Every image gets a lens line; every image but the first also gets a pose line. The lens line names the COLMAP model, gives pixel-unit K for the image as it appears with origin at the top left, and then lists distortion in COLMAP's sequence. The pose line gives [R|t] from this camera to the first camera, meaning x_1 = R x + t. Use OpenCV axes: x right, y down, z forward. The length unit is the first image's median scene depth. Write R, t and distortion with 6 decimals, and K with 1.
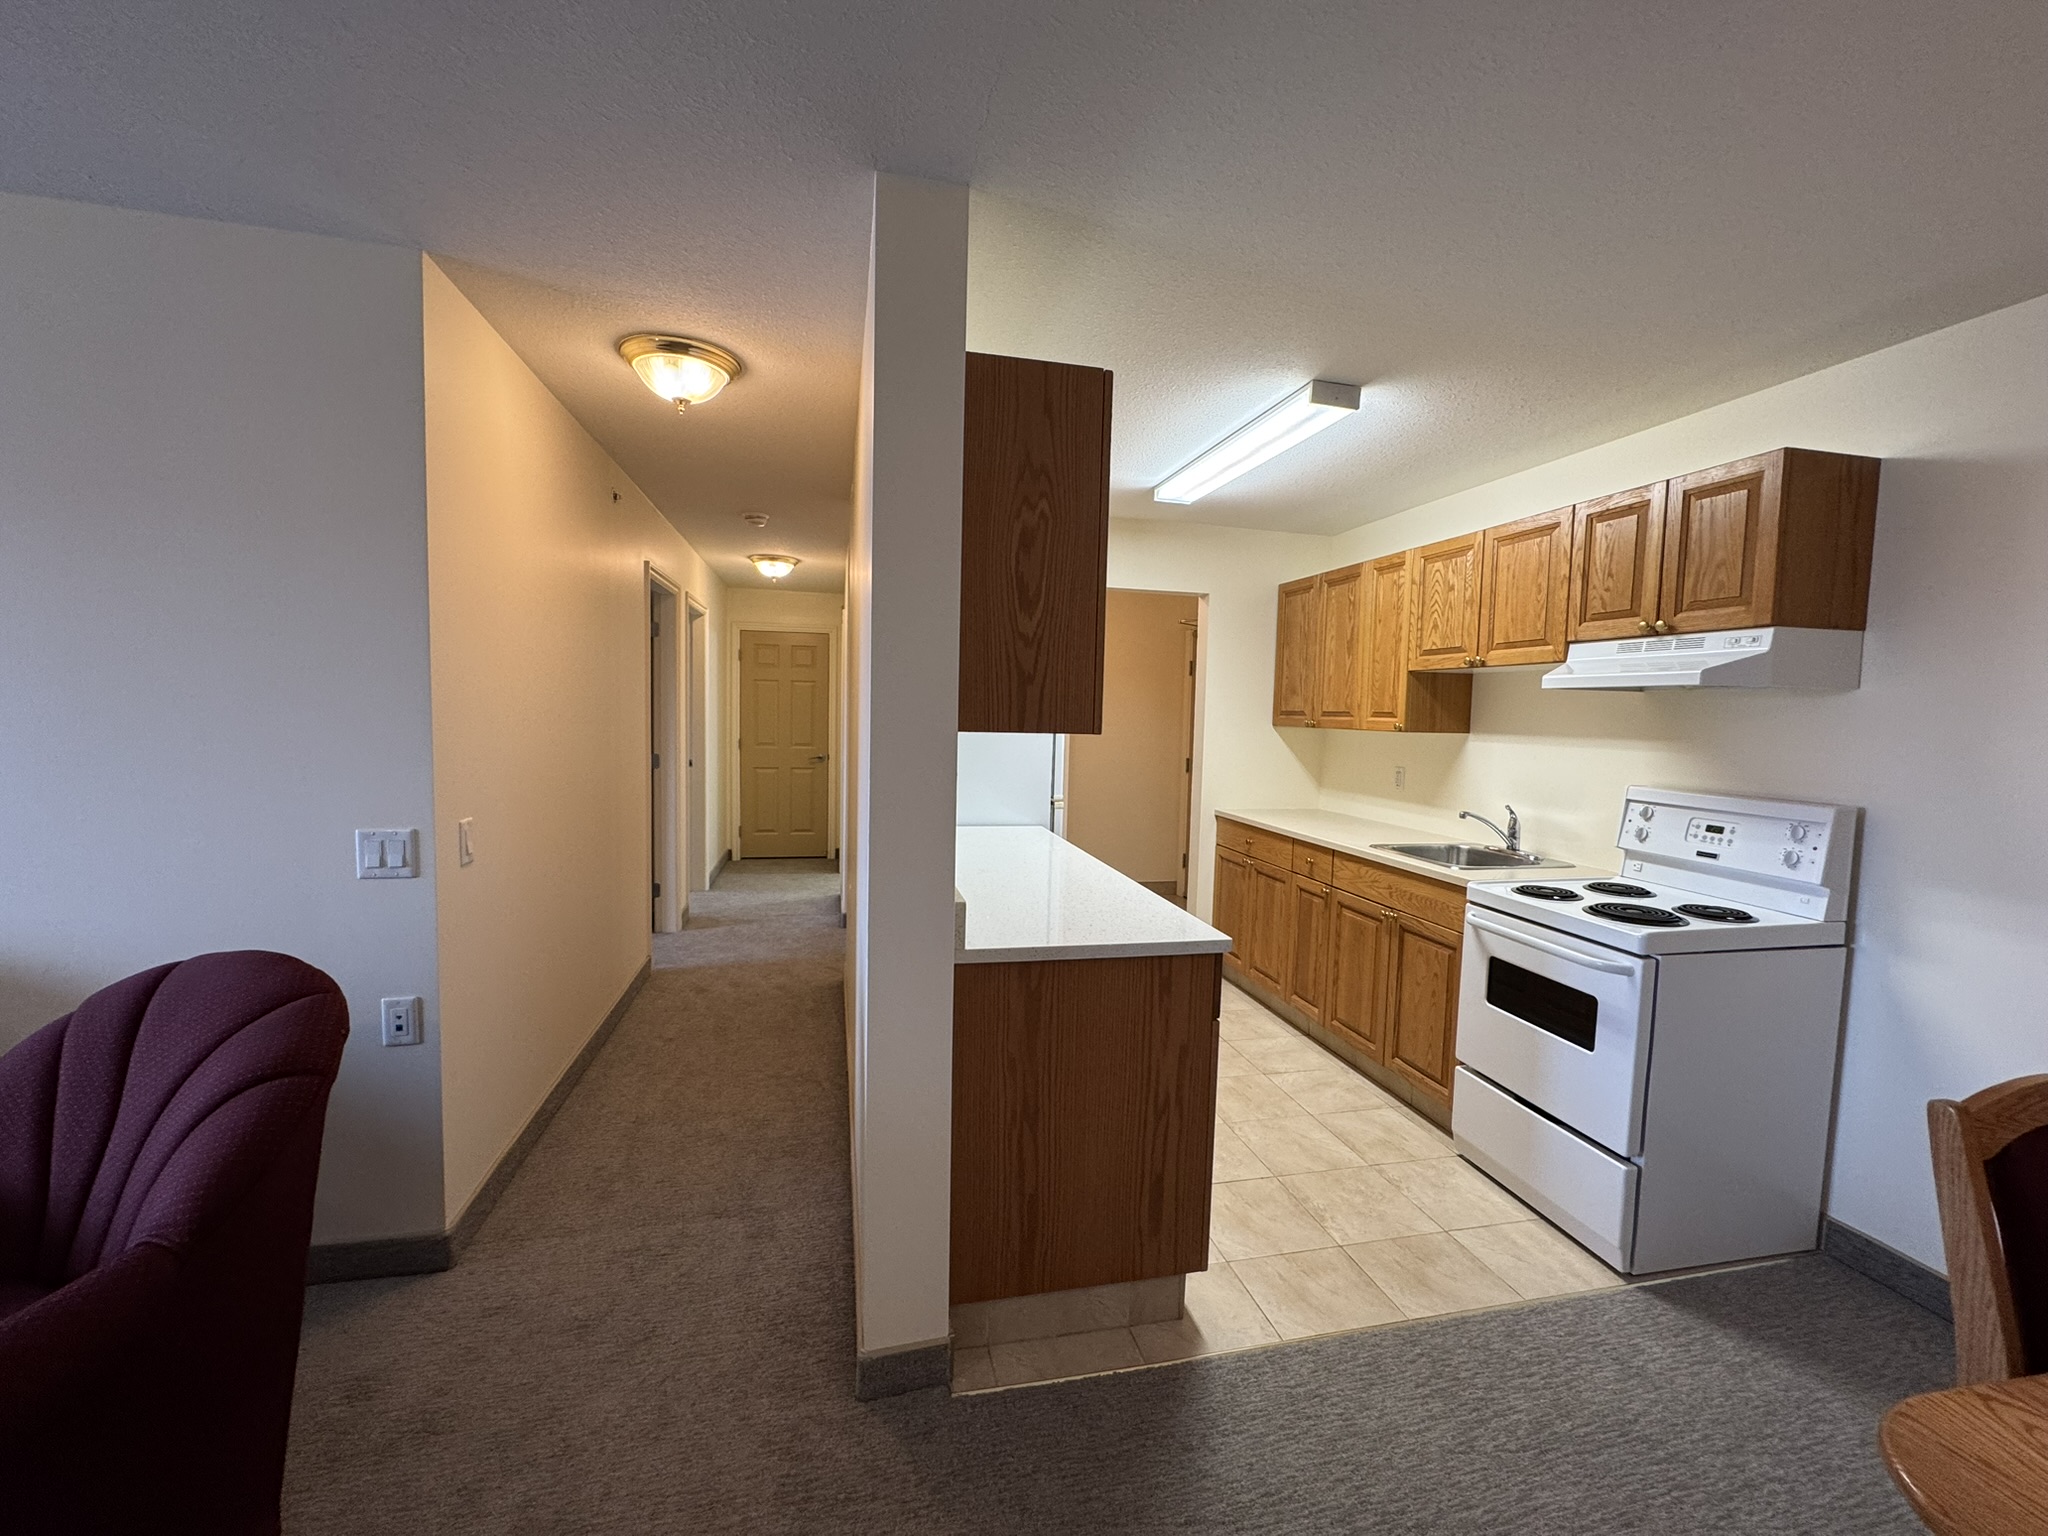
lens RADIAL K [[821.7, 0, 1021.4], [0, 821.7, 763.9], [0, 0, 1]] dist [-0.001044, -0.000297]
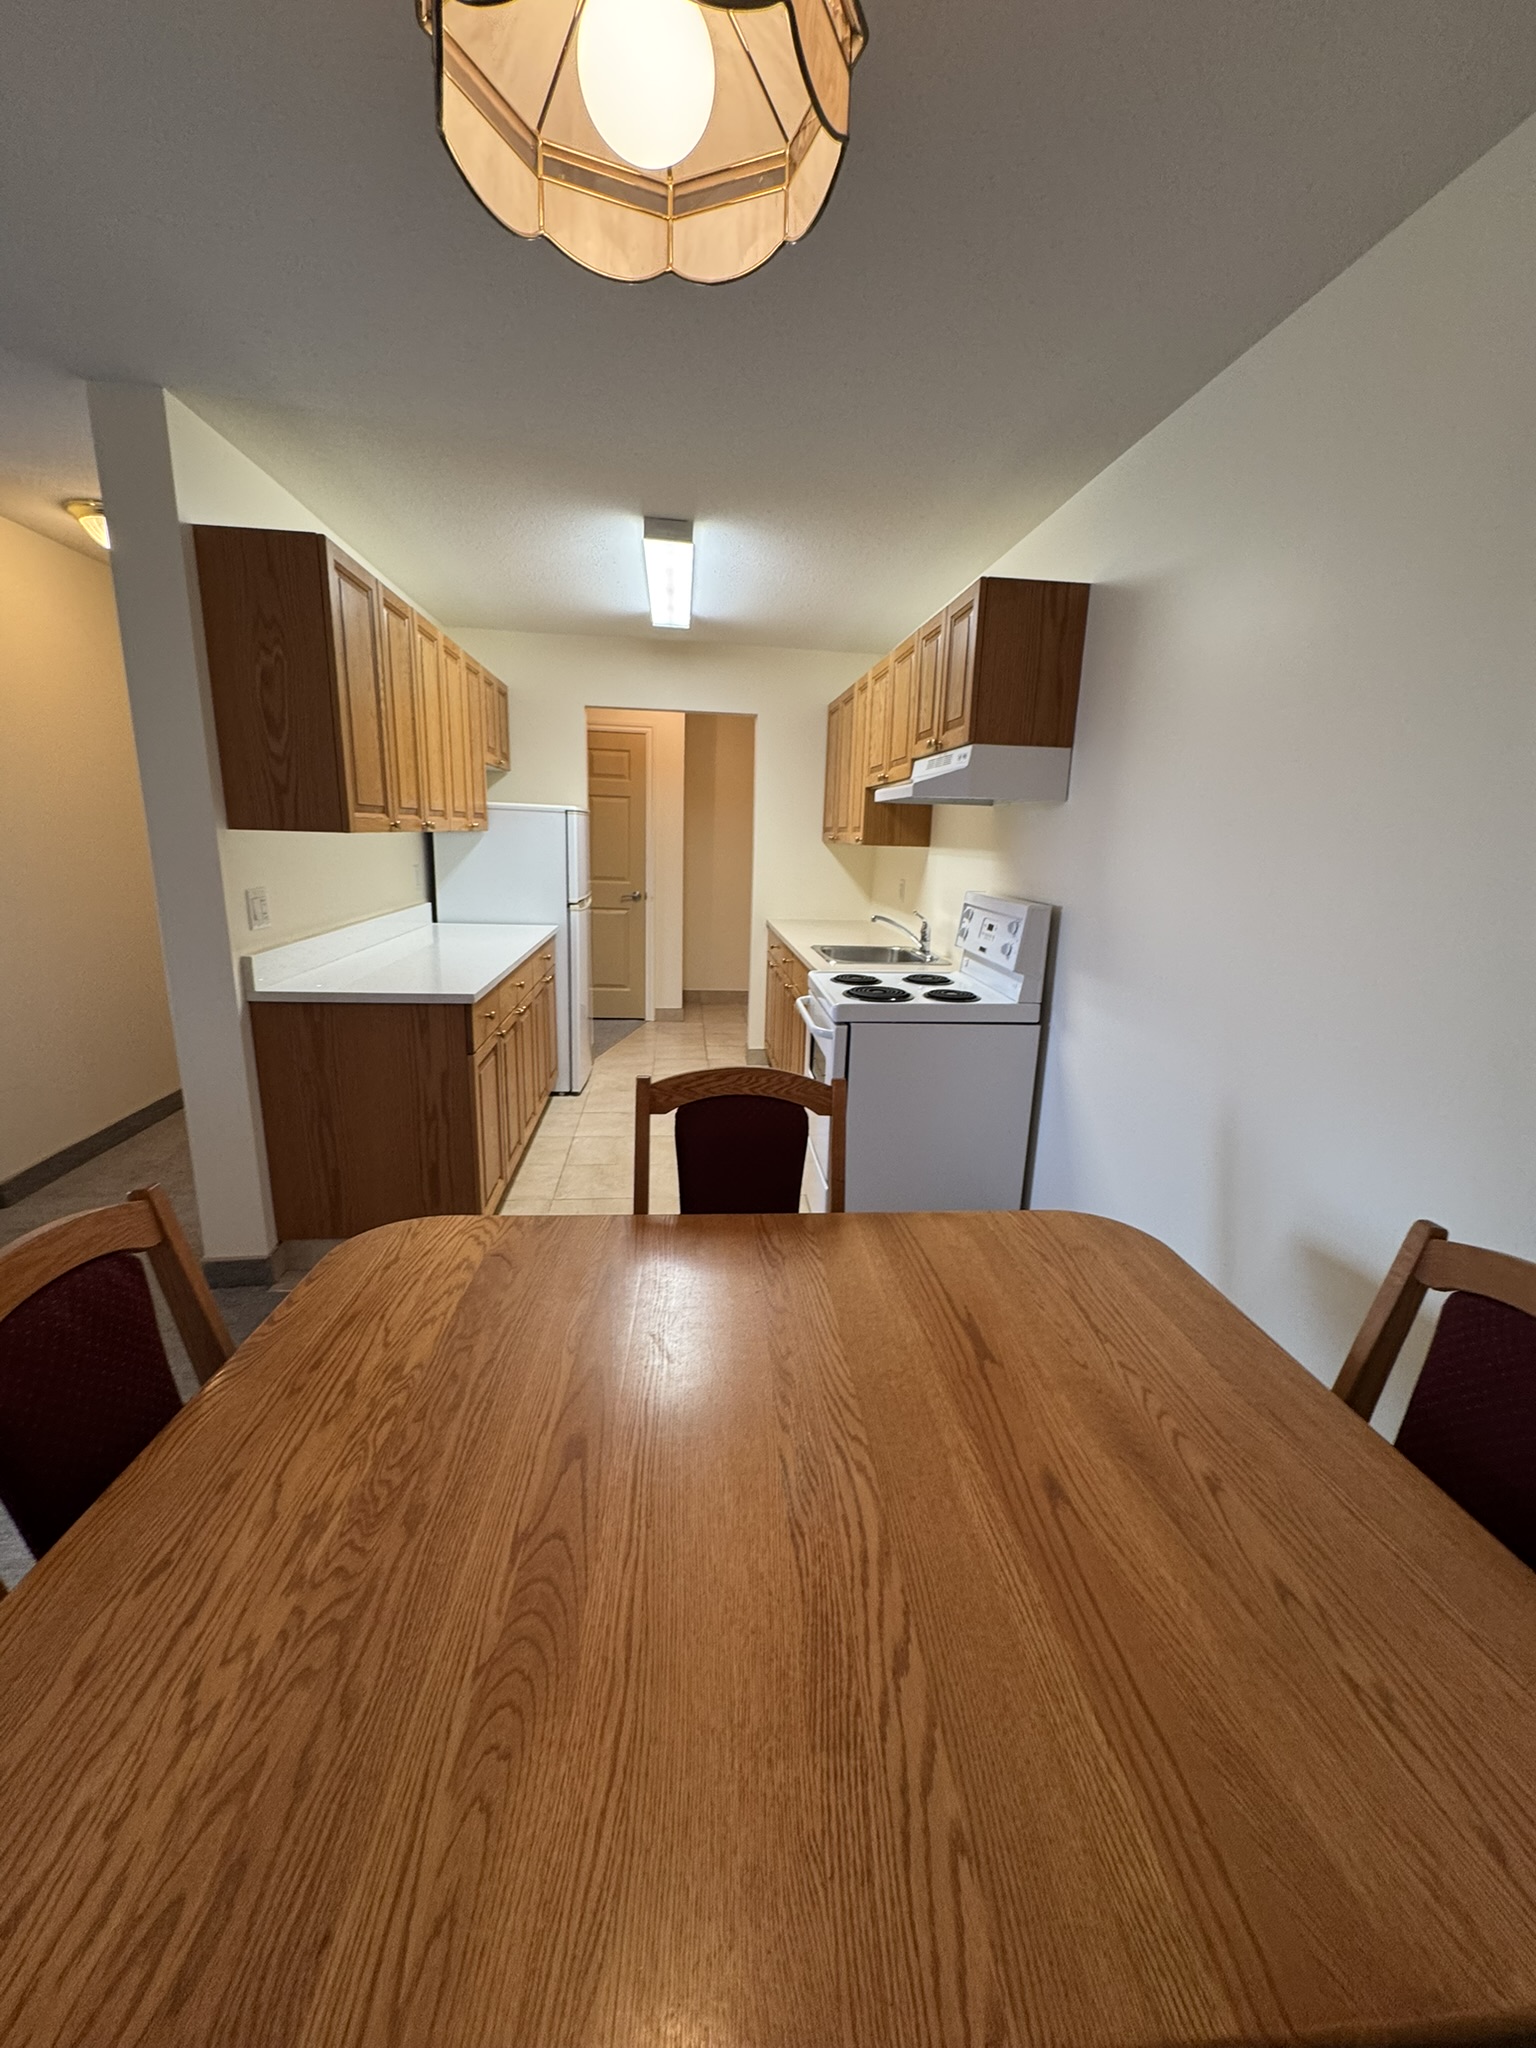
lens RADIAL K [[821.7, 0, 772.1], [0, 821.7, 1023.9], [0, 0, 1]] dist [-0.001044, -0.000297]
pose [[0.993367, 0.032029, -0.110434, 0.674149], [-0.014099, 0.987103, 0.159467, 0.033775], [0.114118, -0.156852, 0.981007, -0.187451]]
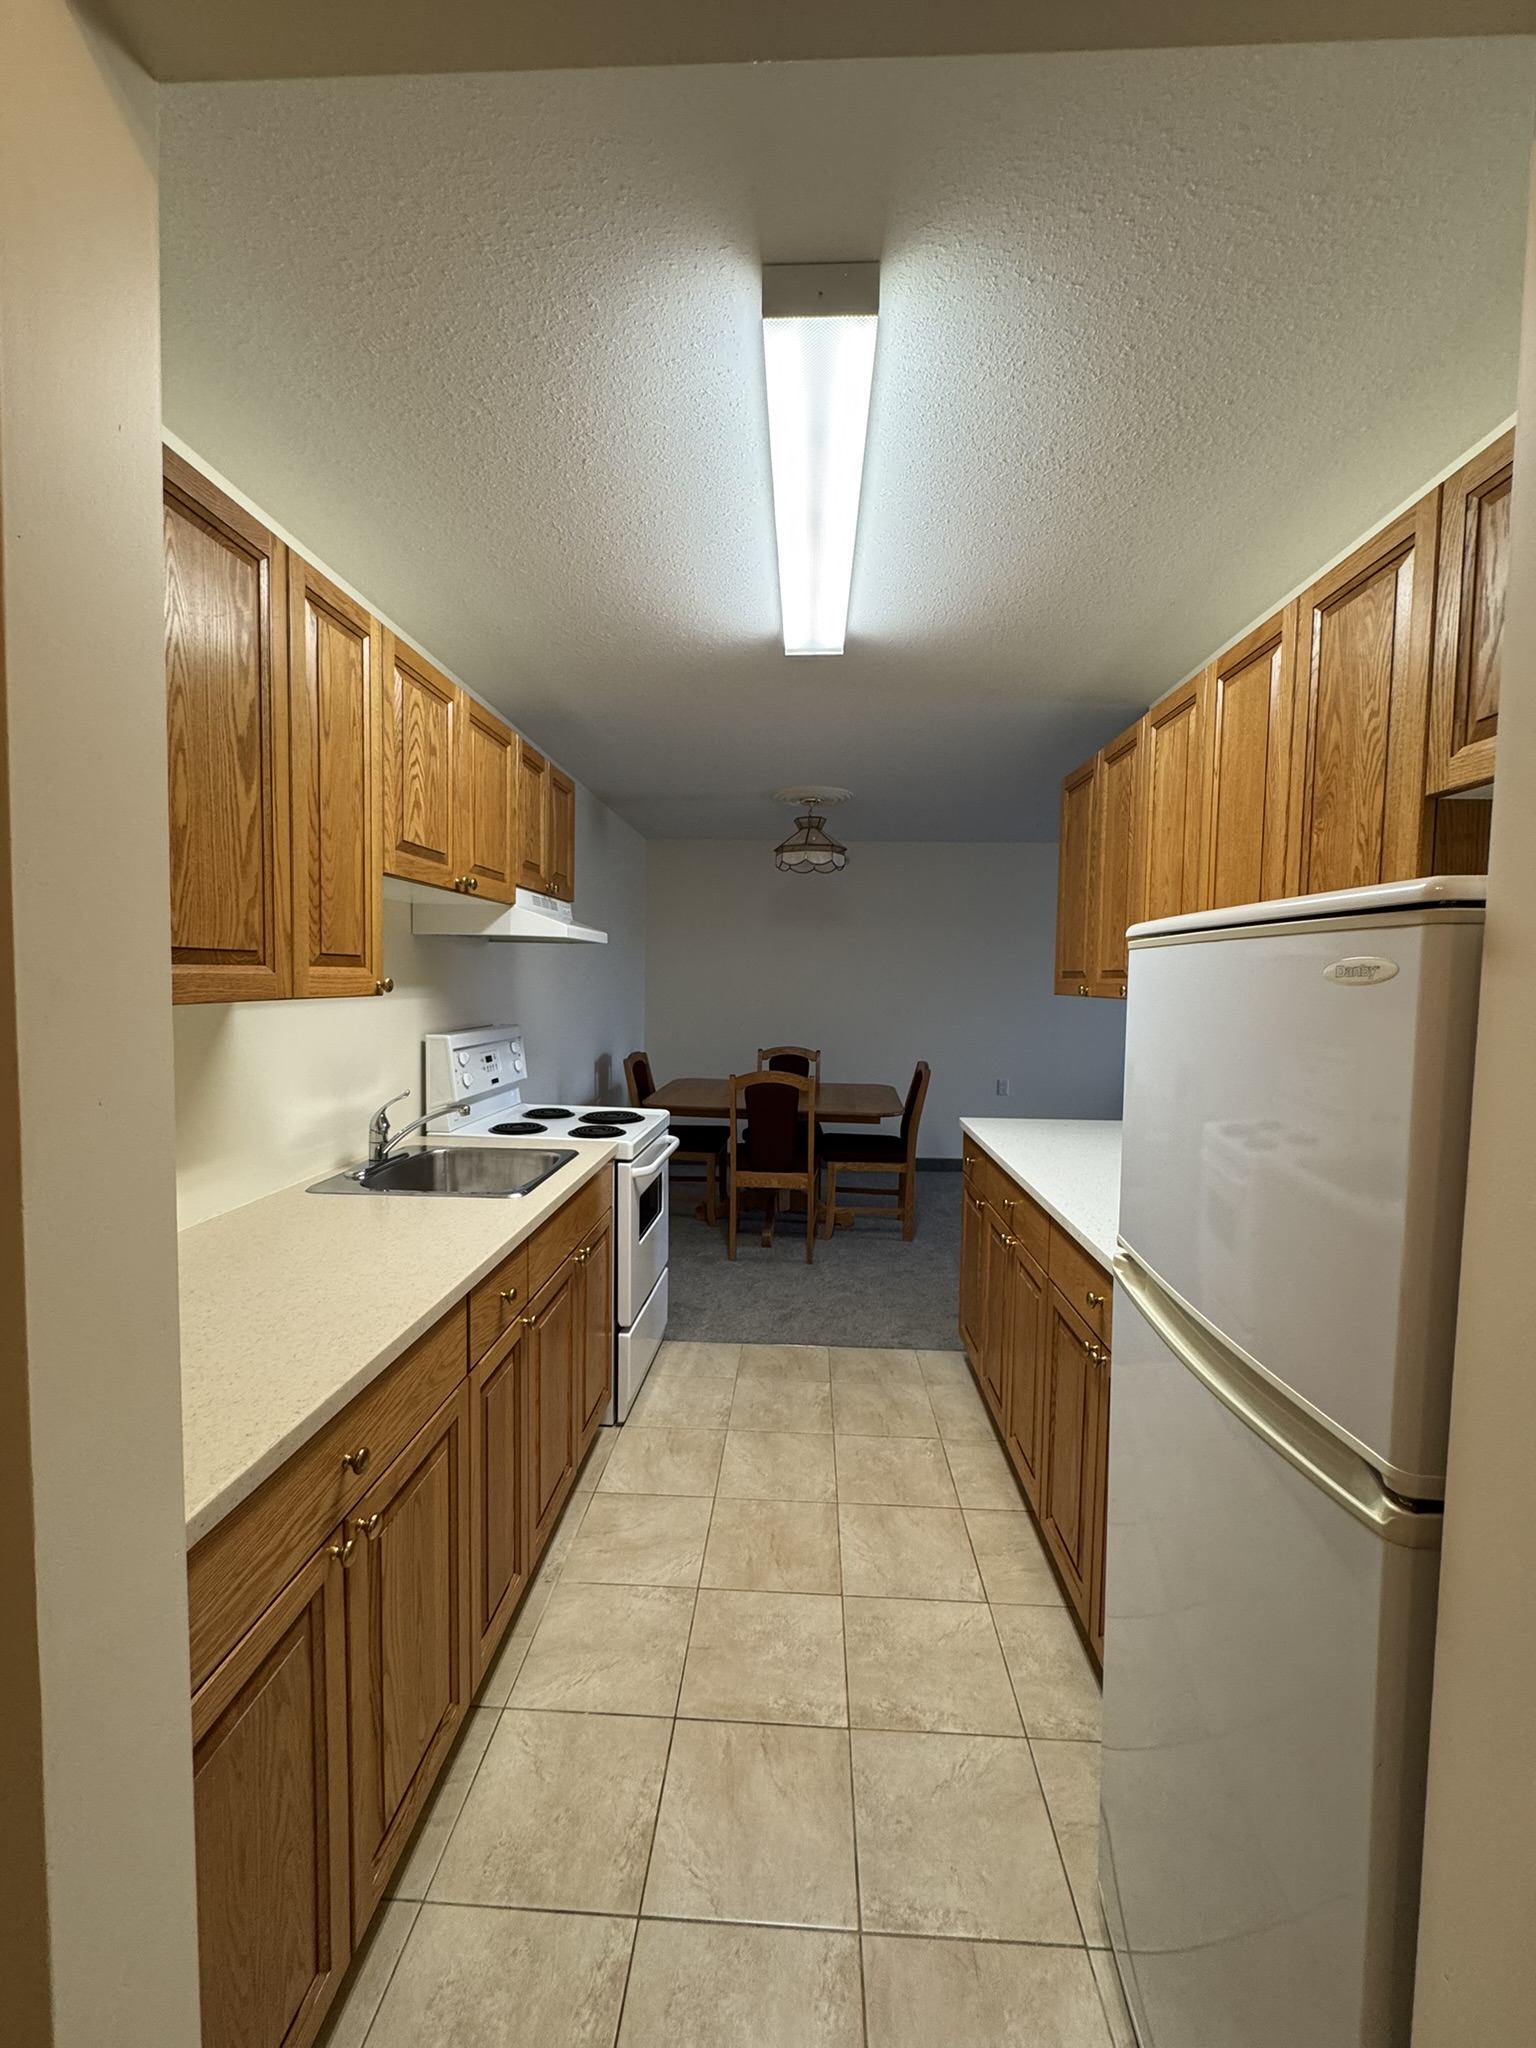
lens RADIAL K [[821.7, 0, 772.1], [0, 821.7, 1023.9], [0, 0, 1]] dist [-0.001044, -0.000297]
pose [[-0.963584, -0.054485, 0.261795, 0.152424], [-0.020762, 0.991310, 0.129896, -0.129717], [-0.266598, 0.119730, -0.956342, 2.004319]]
